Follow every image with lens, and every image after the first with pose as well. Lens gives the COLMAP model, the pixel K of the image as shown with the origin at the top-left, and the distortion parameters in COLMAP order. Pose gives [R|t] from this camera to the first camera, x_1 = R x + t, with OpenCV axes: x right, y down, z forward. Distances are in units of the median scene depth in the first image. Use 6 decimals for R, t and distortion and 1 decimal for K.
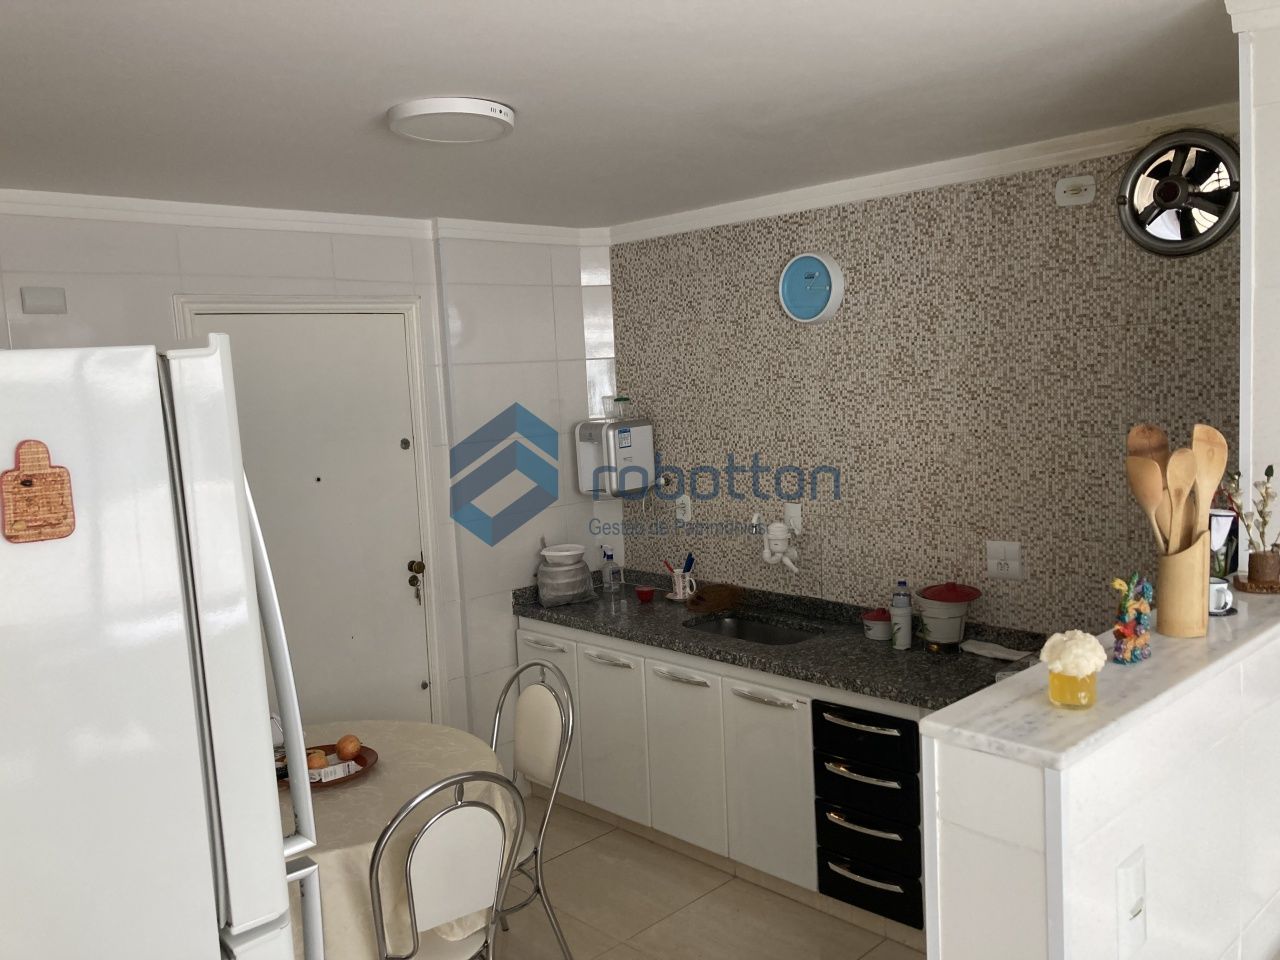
lens RADIAL K [[1064.9, 0, 639.0], [0, 1064.9, 484.8], [0, 0, 1]] dist [0.052240, -0.075980]
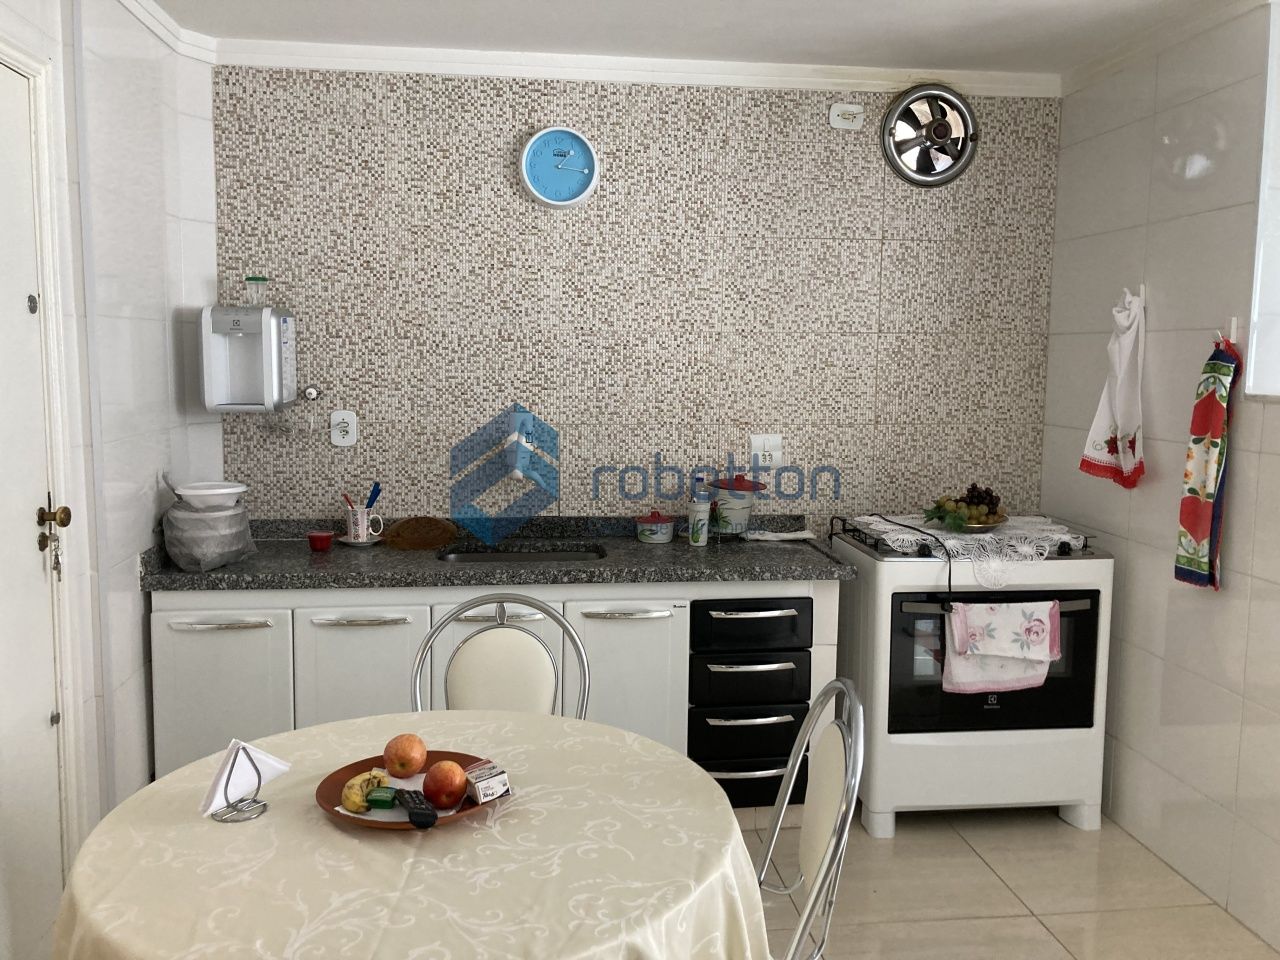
lens RADIAL K [[1064.9, 0, 644.4], [0, 1064.9, 483.0], [0, 0, 1]] dist [0.052240, -0.075980]
pose [[0.588817, -0.040388, 0.807257, -0.579943], [0.051579, 0.998593, 0.012339, 0.079709], [-0.806619, 0.034372, 0.590072, 0.455721]]
